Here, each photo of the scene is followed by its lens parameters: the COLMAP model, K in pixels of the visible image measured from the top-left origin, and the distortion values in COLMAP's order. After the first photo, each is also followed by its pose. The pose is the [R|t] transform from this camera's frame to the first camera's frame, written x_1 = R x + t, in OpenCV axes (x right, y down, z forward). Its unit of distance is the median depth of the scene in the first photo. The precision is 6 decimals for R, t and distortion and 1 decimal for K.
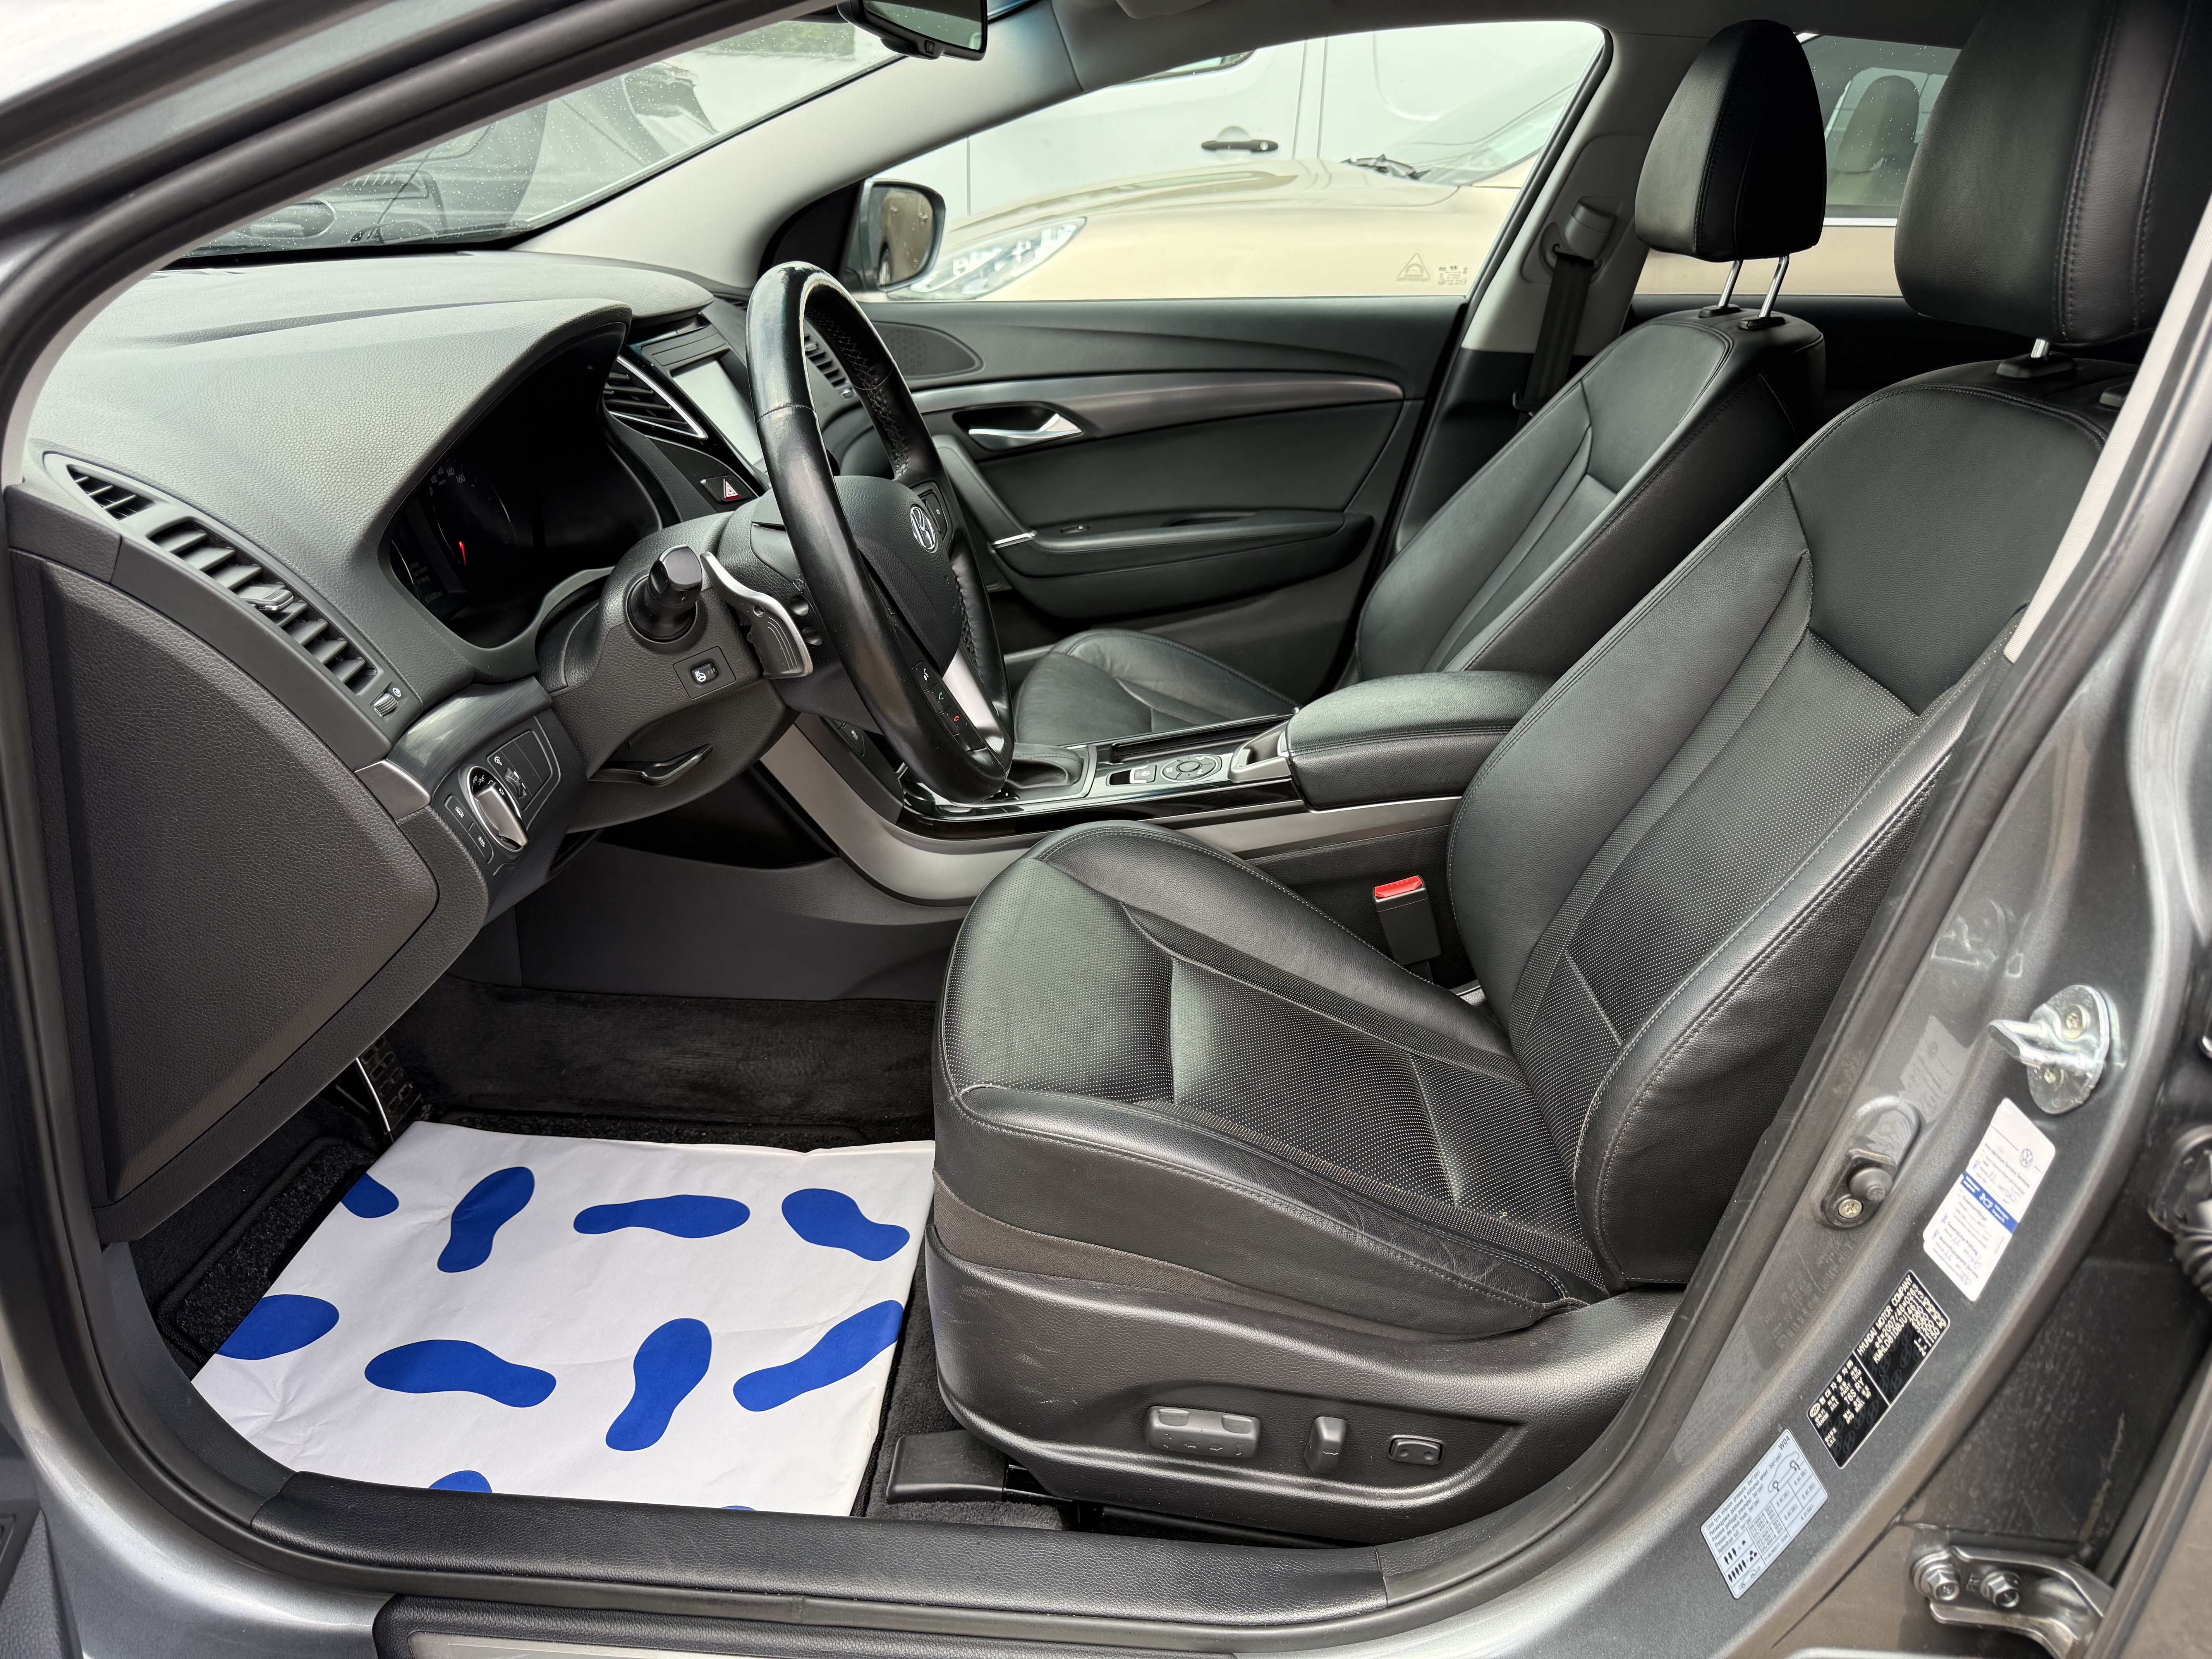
lens RADIAL K [[1390.3, 0, 996.6], [0, 1390.3, 838.5], [0, 0, 1]] dist [0.088589, -0.119731]
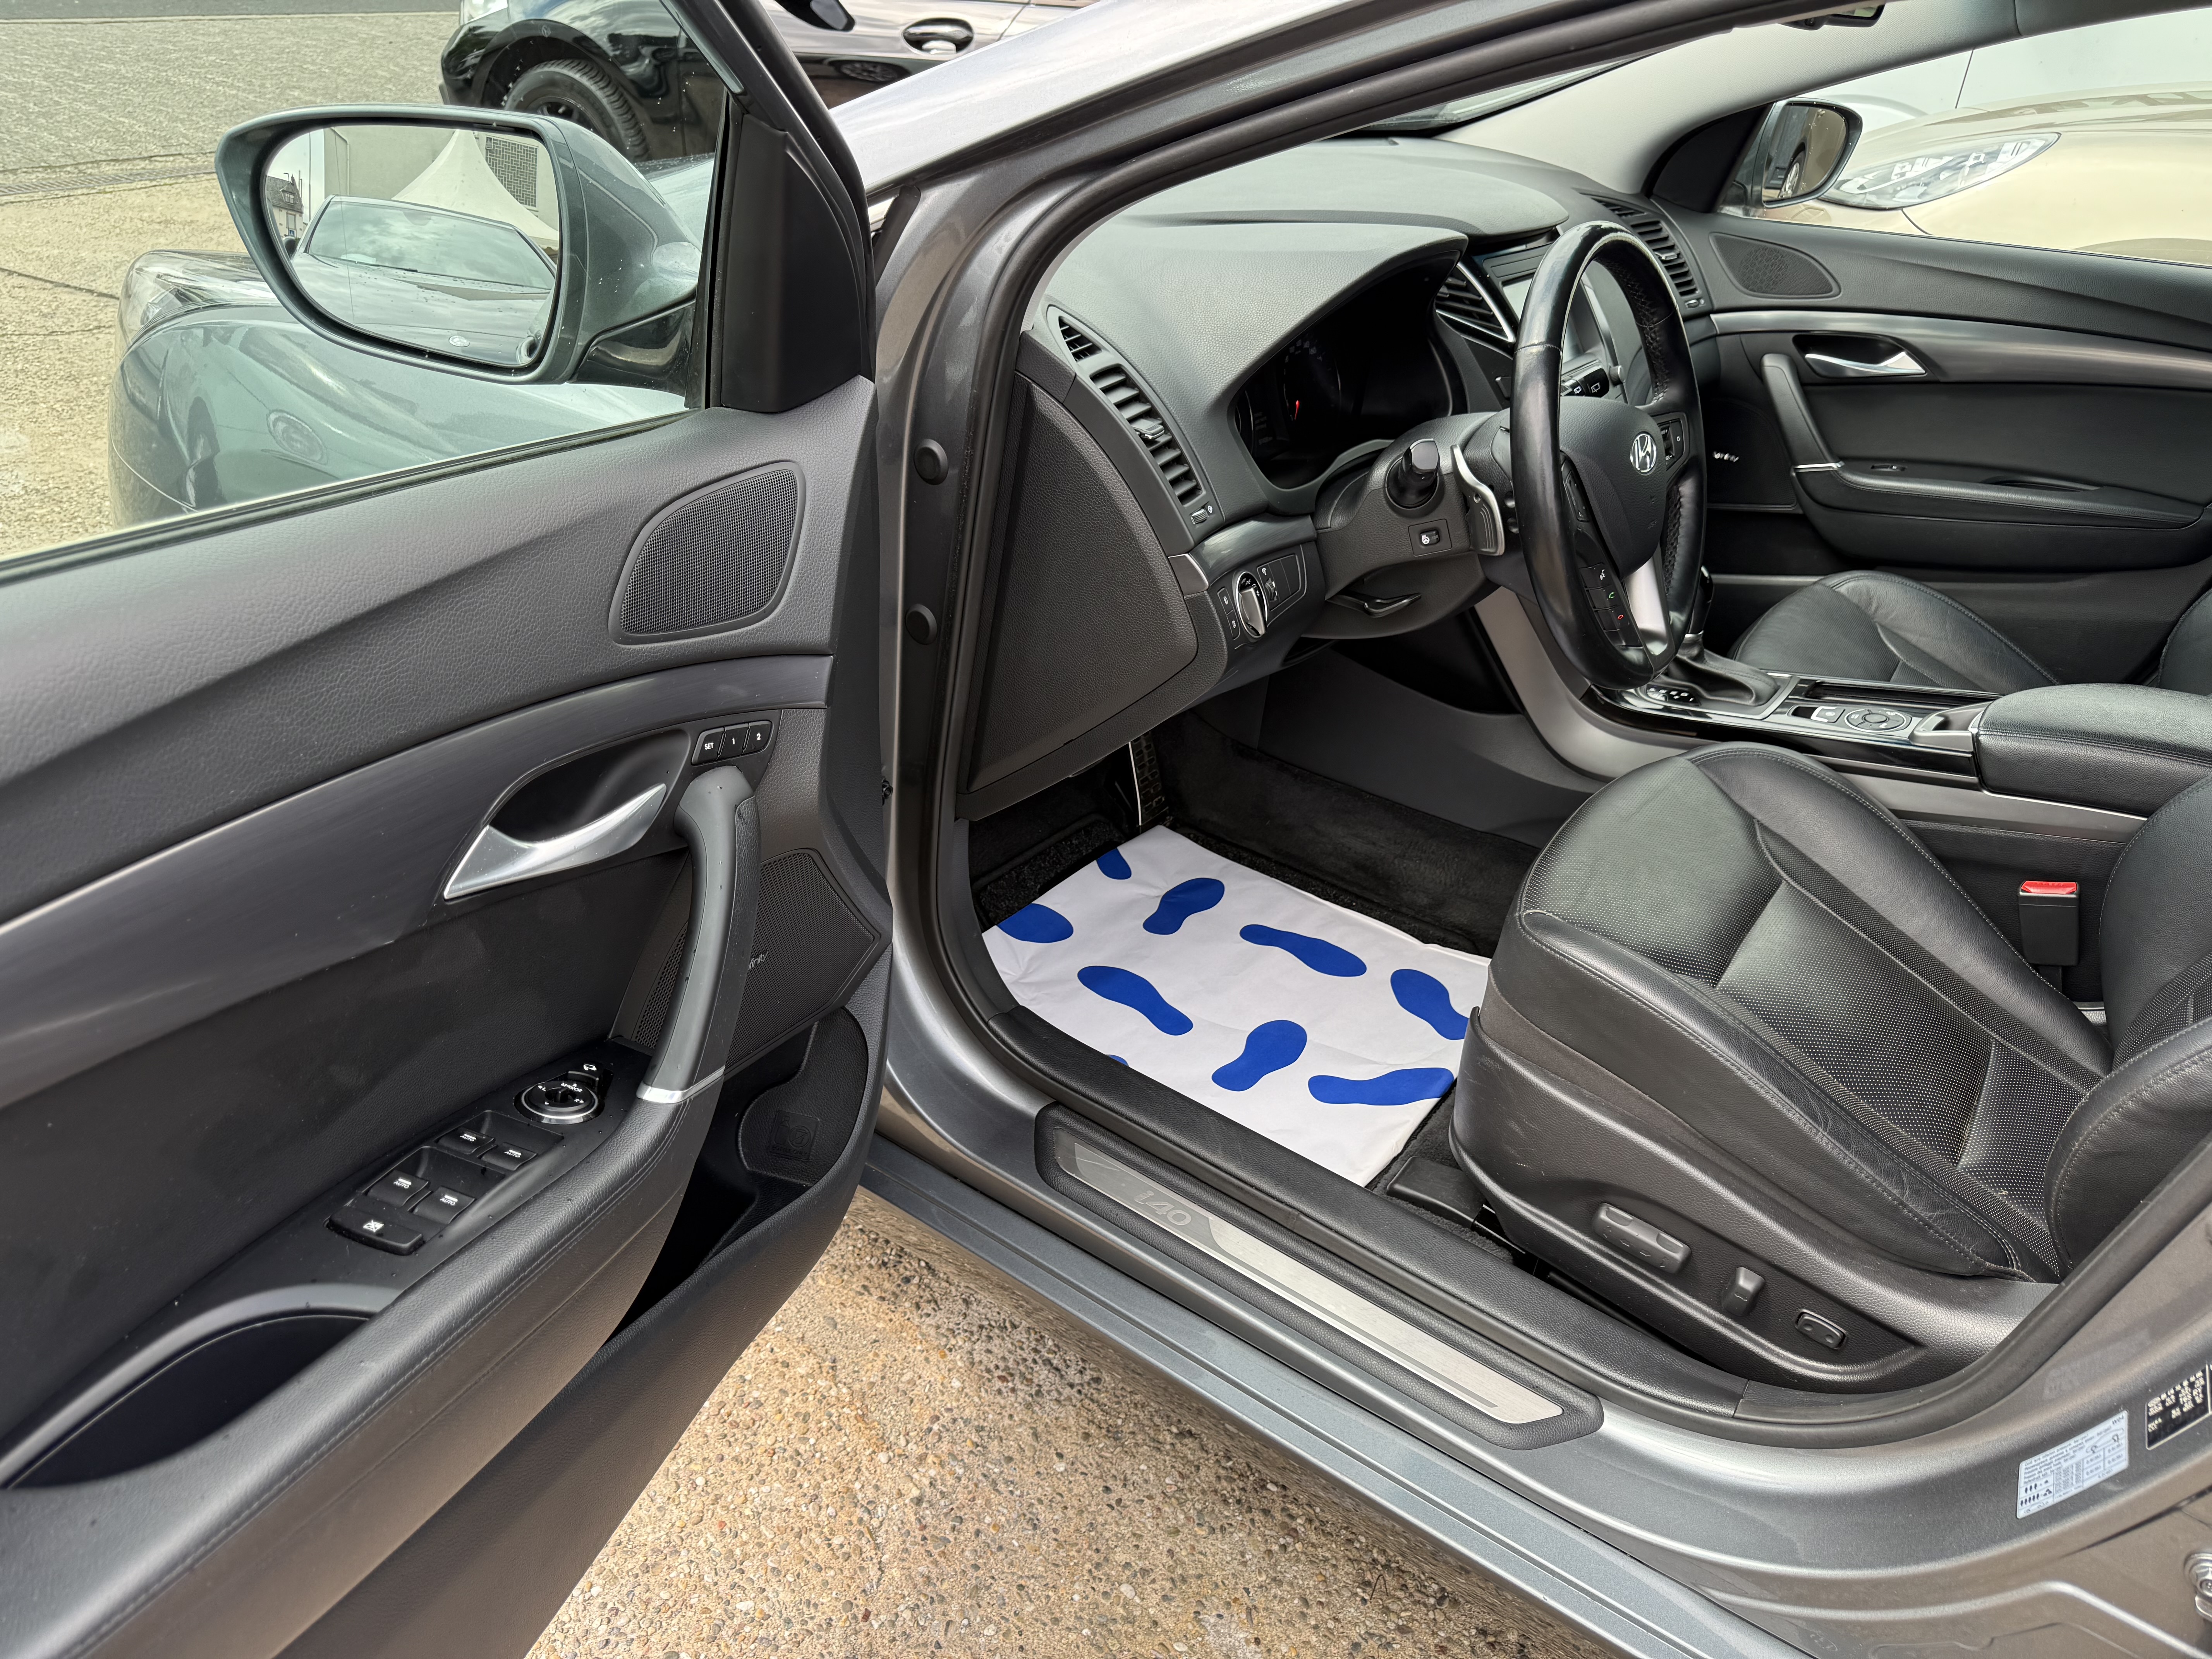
lens RADIAL K [[1525.1, 0, 1106.0], [0, 1525.1, 829.5], [0, 0, 1]] dist [0.003134, -0.004440]
pose [[0.845039, 0.292280, -0.447752, 0.225688], [-0.250474, 0.956202, 0.151463, -0.000826], [0.472411, -0.015842, 0.881236, -0.345674]]
